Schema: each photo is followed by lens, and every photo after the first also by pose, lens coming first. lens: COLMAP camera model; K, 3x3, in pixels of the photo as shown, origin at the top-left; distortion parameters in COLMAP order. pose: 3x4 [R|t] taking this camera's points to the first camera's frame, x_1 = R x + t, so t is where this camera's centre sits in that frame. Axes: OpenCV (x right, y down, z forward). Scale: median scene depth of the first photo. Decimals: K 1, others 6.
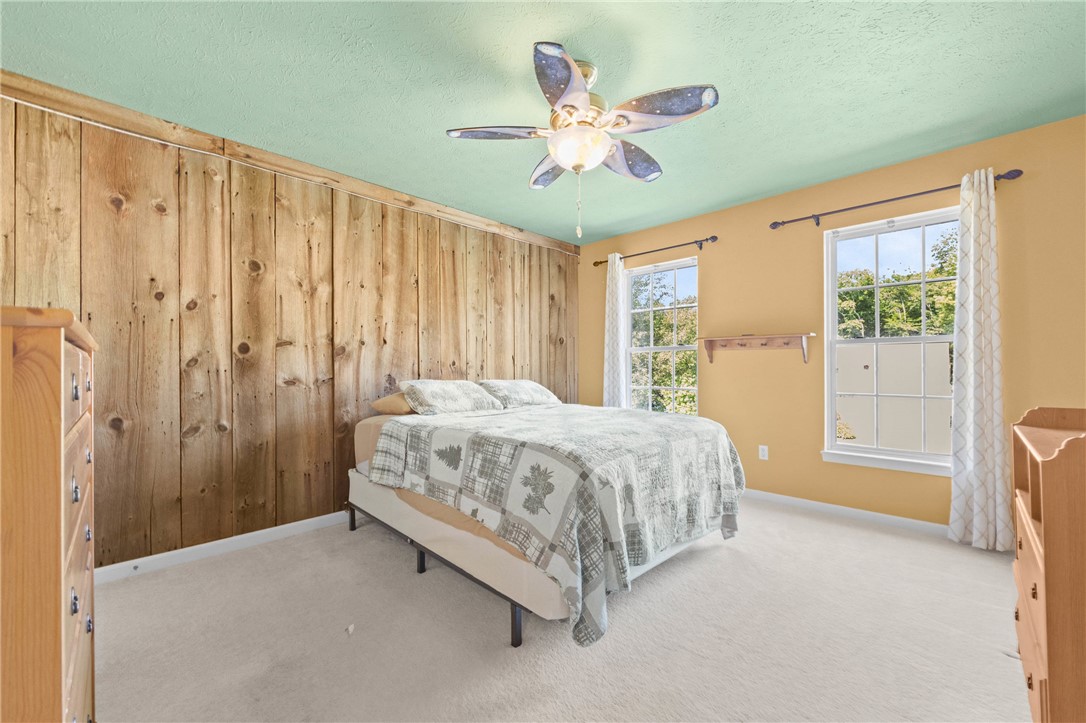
lens RADIAL K [[429.2, 0, 547.1], [0, 429.2, 365.1], [0, 0, 1]] dist [-0.005330, 0.000428]
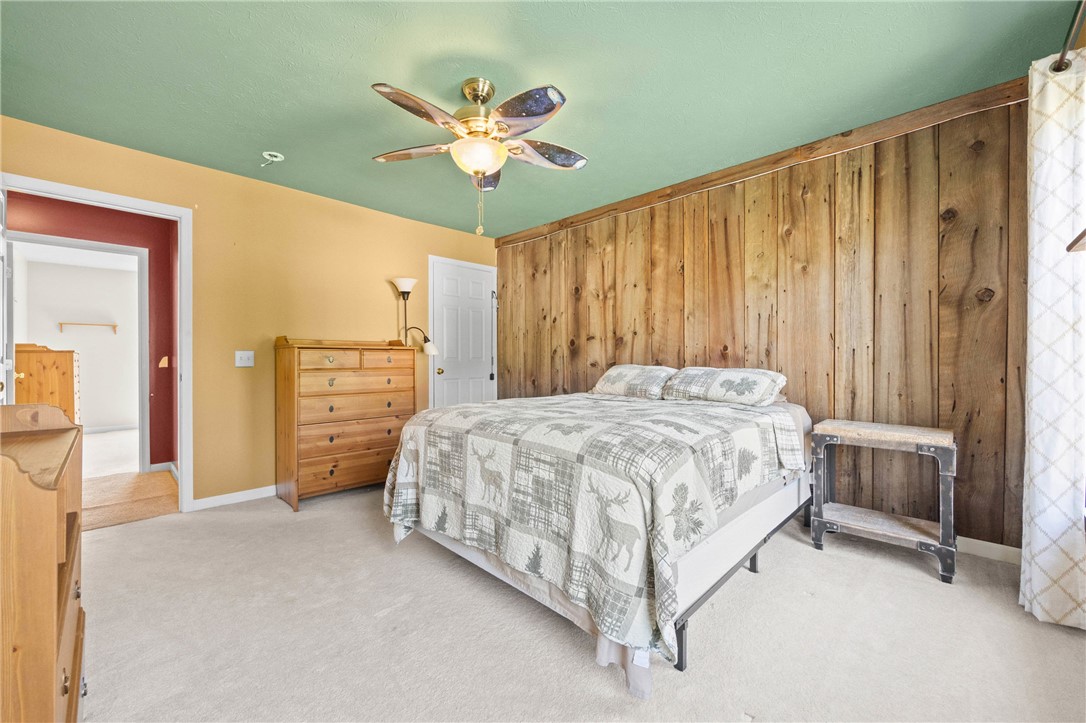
lens RADIAL K [[429.2, 0, 547.1], [0, 429.2, 360.2], [0, 0, 1]] dist [-0.005330, 0.000428]
pose [[0.006611, 0.006130, -0.999959, 0.810181], [0.009681, 0.999934, 0.006193, 0.014066], [0.999931, -0.009722, 0.006551, 0.791328]]
